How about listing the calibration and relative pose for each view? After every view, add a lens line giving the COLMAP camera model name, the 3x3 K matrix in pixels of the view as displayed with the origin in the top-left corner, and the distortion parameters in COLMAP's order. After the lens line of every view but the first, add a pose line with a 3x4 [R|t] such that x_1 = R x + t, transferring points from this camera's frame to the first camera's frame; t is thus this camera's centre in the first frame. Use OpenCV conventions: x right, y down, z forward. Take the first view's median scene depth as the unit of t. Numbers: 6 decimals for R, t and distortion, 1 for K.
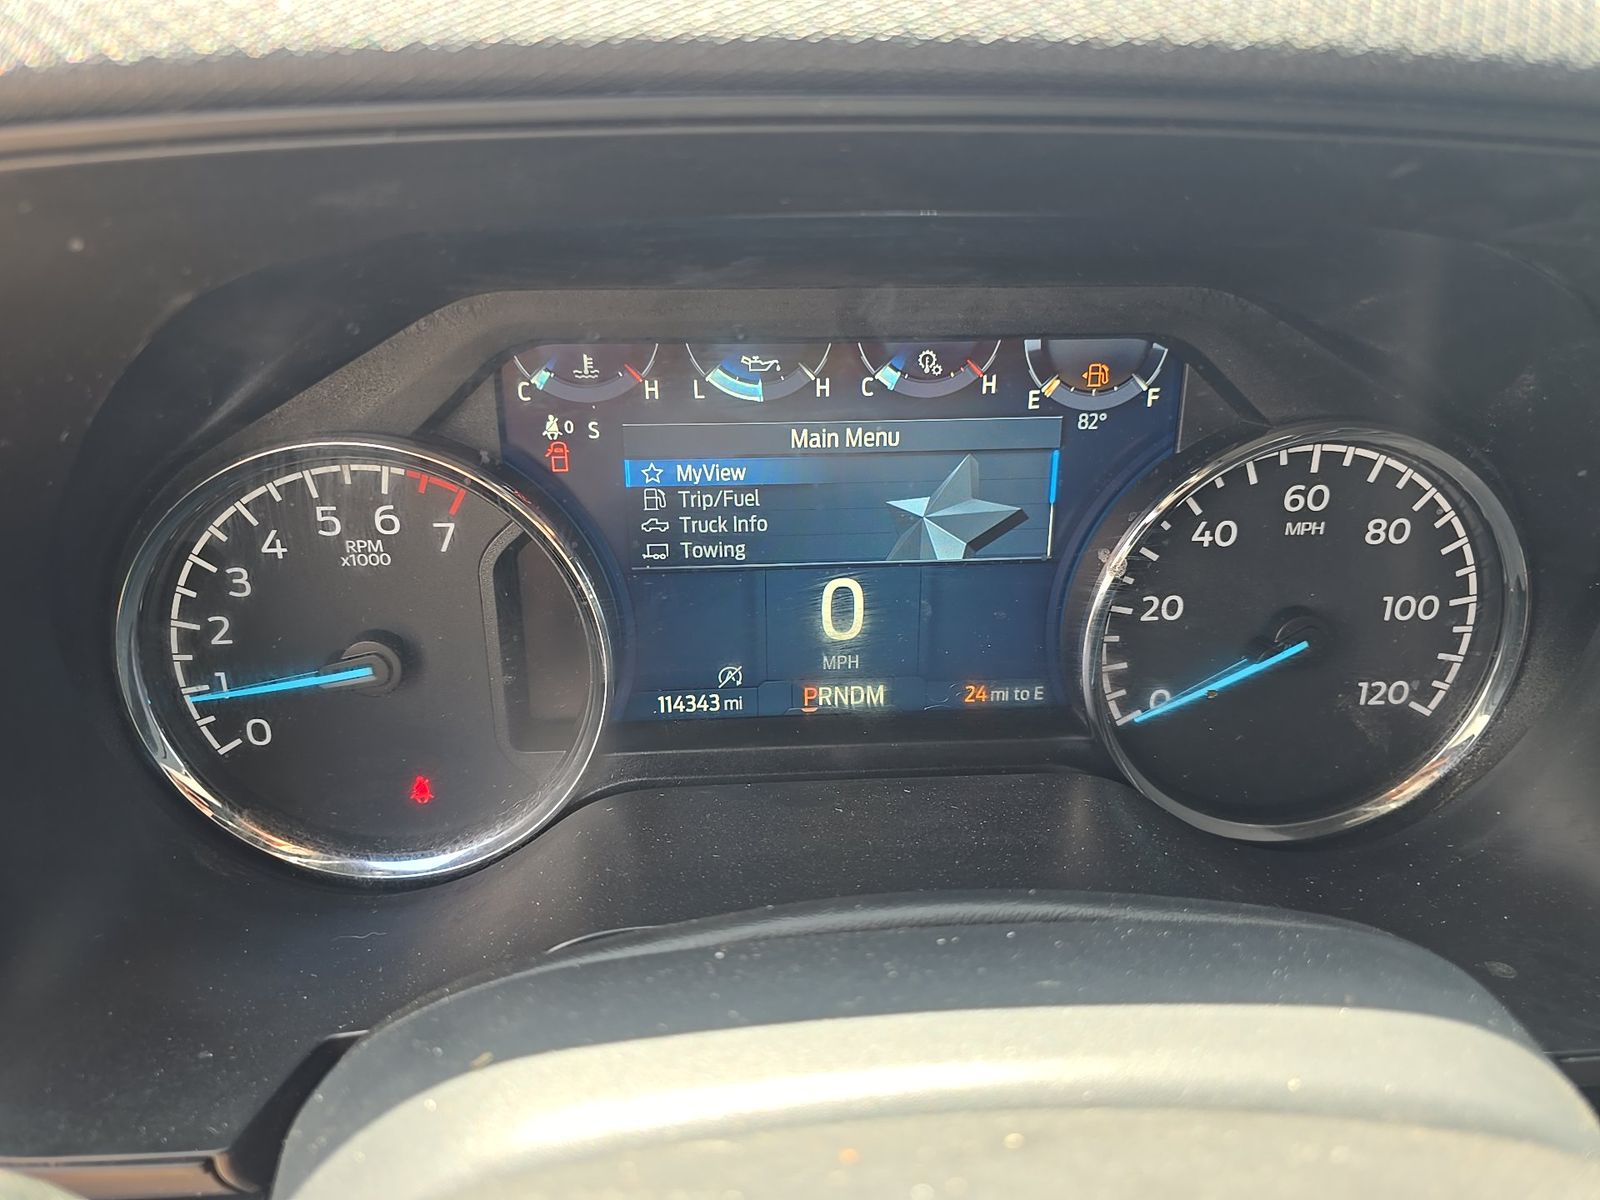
lens RADIAL K [[1088.7, 0, 800.0], [0, 1088.7, 600.0], [0, 0, 1]] dist [0.031602, -0.032178]
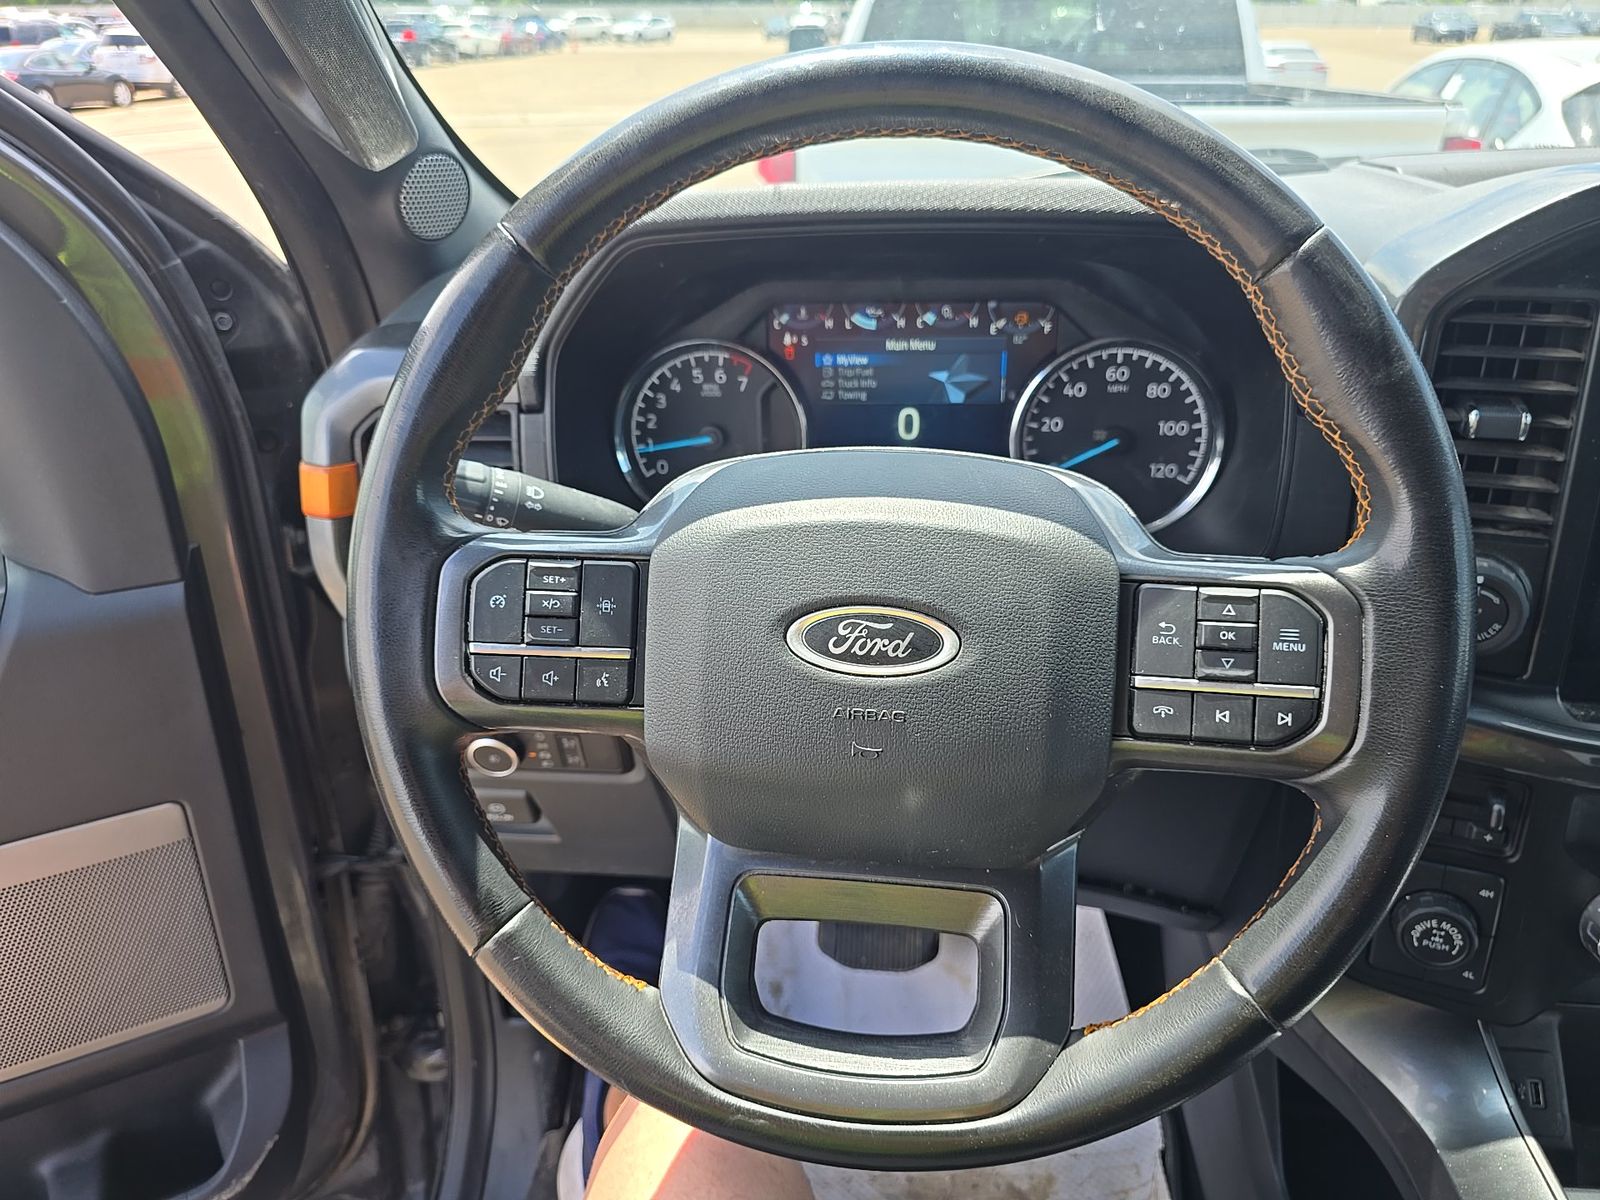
lens RADIAL K [[1088.7, 0, 800.0], [0, 1088.7, 600.0], [0, 0, 1]] dist [0.031602, -0.032178]
pose [[0.979165, 0.052089, -0.196269, 0.295946], [-0.054872, 0.998455, -0.008763, 0.426795], [0.195510, 0.019350, 0.980511, -1.315836]]
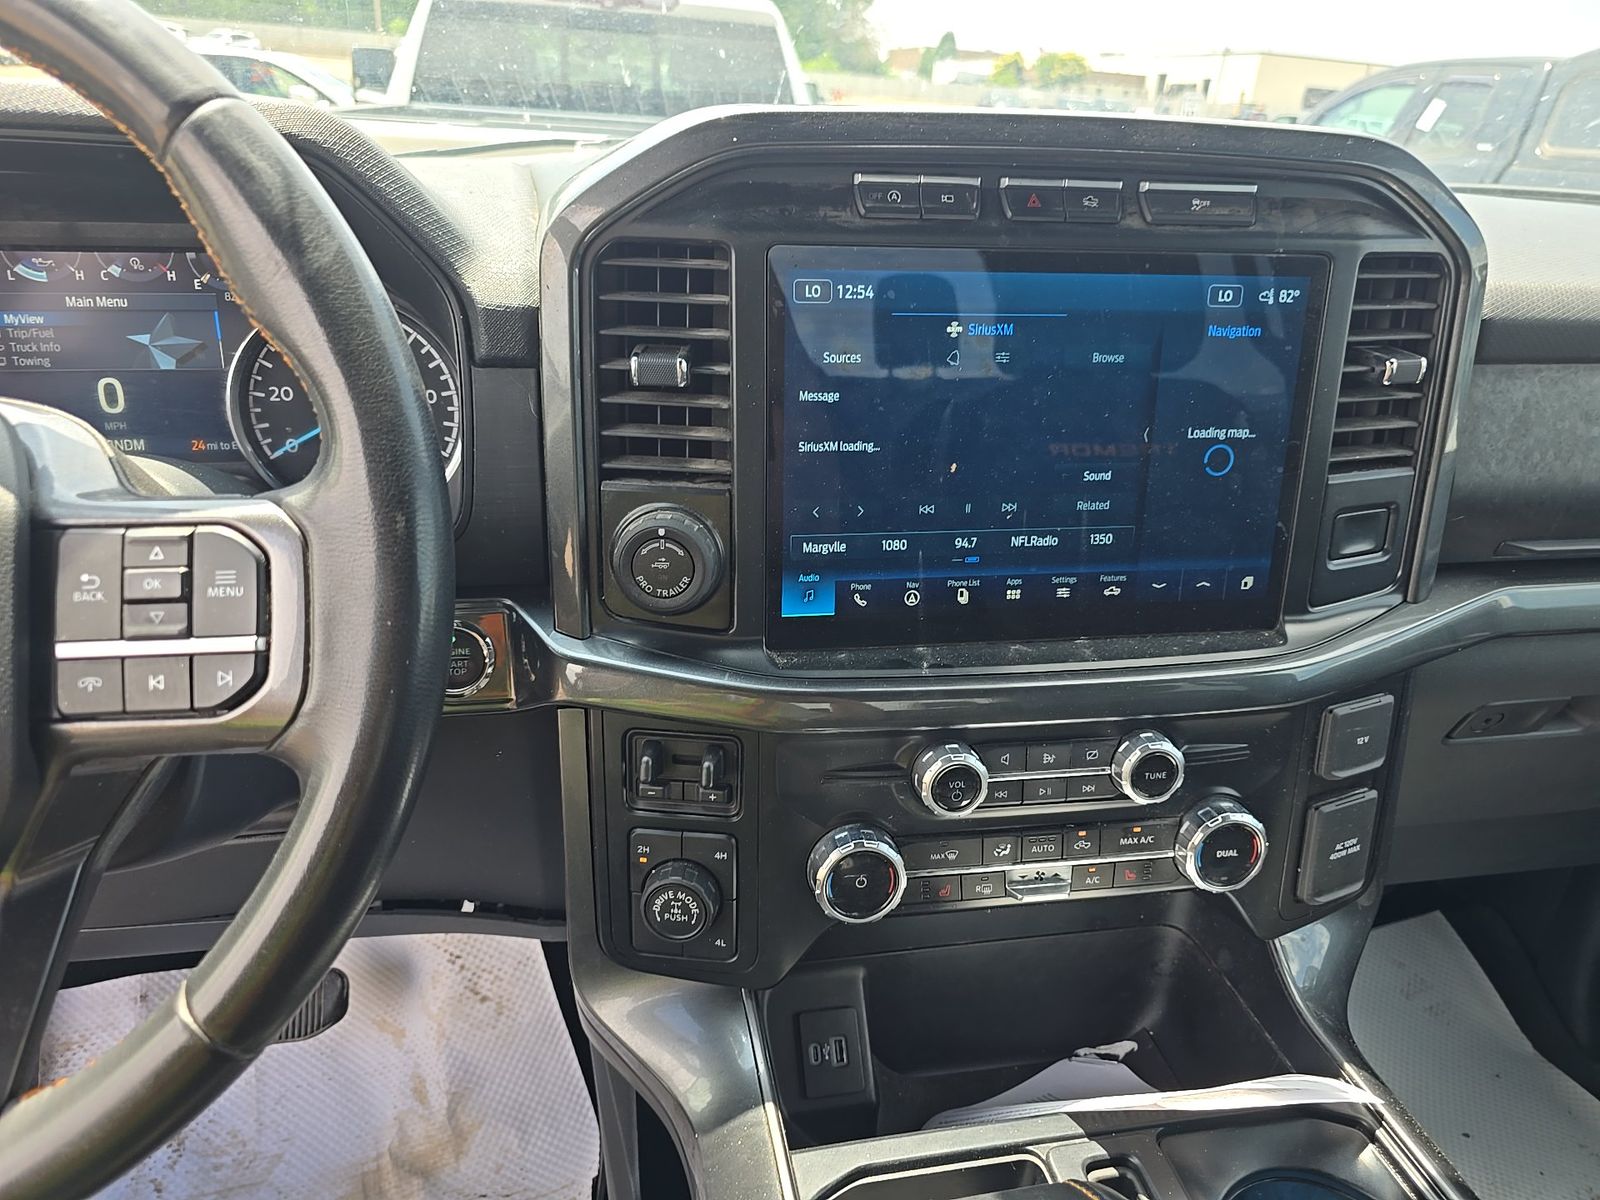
lens RADIAL K [[1088.7, 0, 800.0], [0, 1088.7, 600.0], [0, 0, 1]] dist [0.031602, -0.032178]
pose [[0.994104, -0.019657, 0.106633, 1.081429], [0.025005, 0.998483, -0.049055, 0.516847], [-0.105507, 0.051432, 0.993088, -1.070328]]
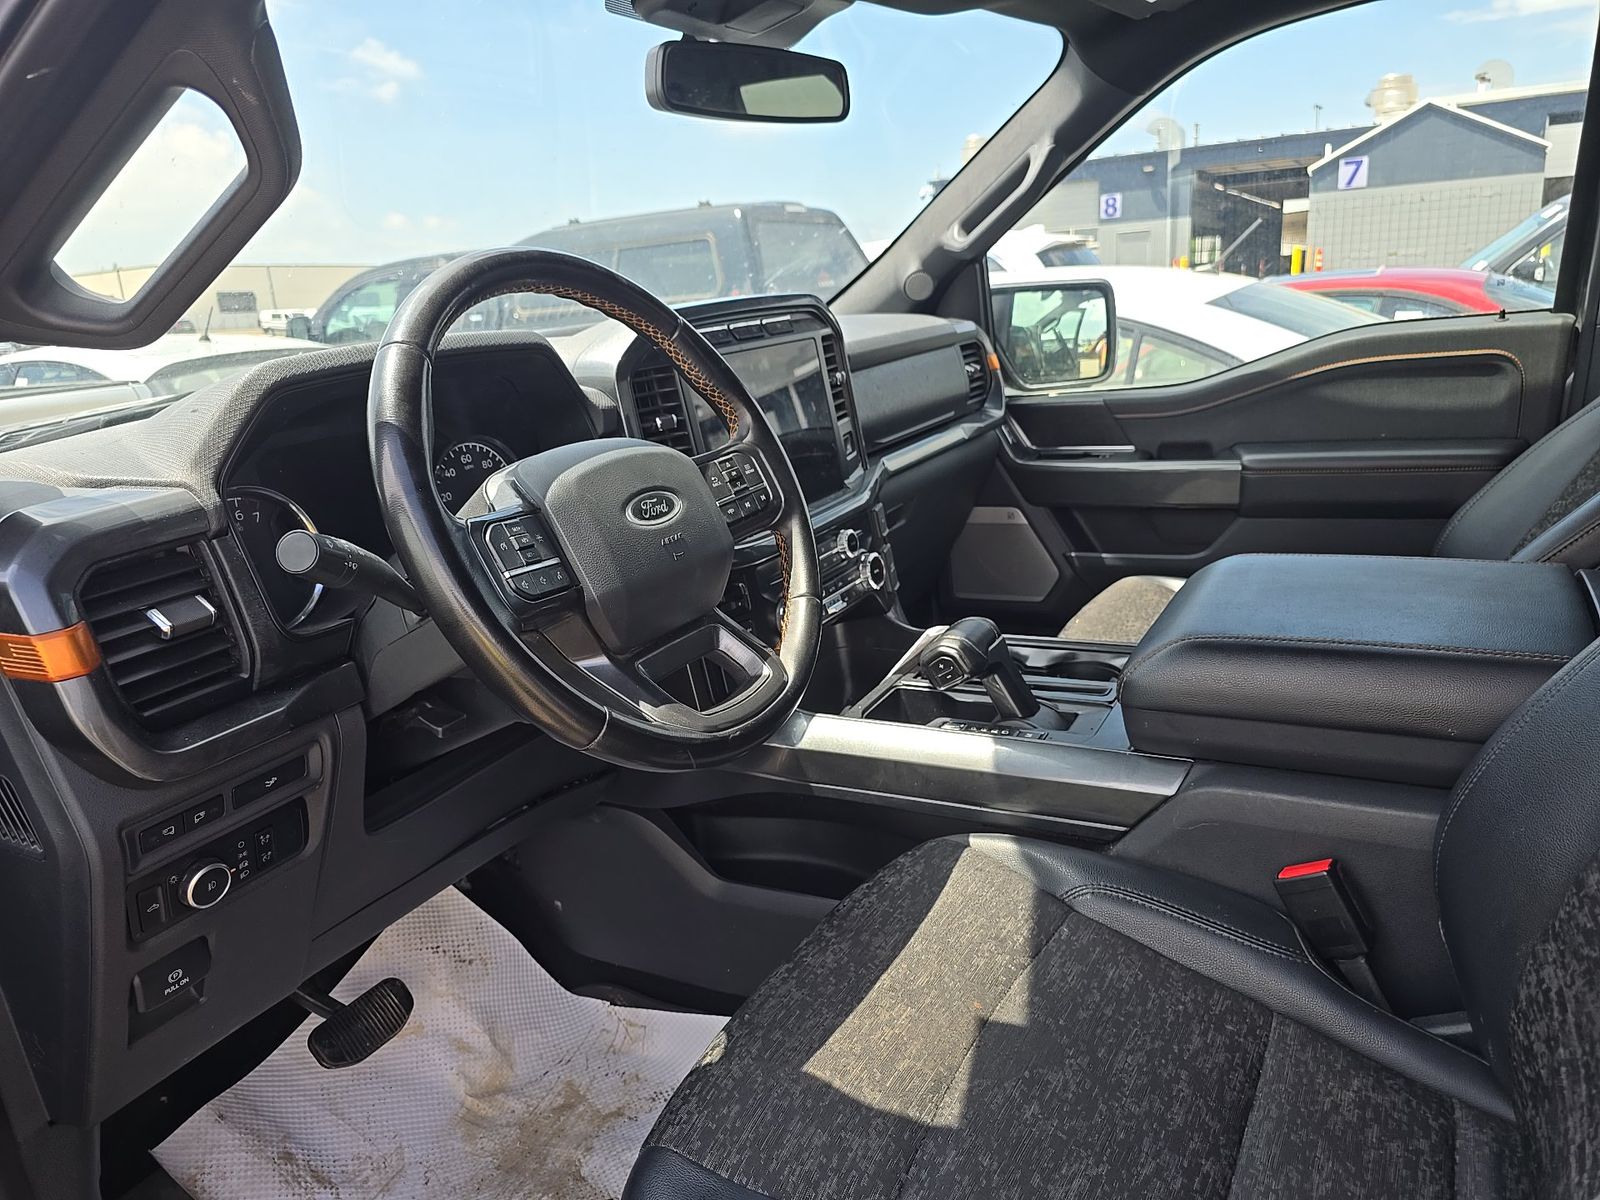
lens RADIAL K [[1088.7, 0, 800.0], [0, 1088.7, 600.0], [0, 0, 1]] dist [0.031602, -0.032178]
pose [[0.559302, -0.294788, 0.774778, -1.887906], [0.459679, 0.888064, 0.006054, 0.821814], [-0.689837, 0.352763, 0.632204, -1.914737]]
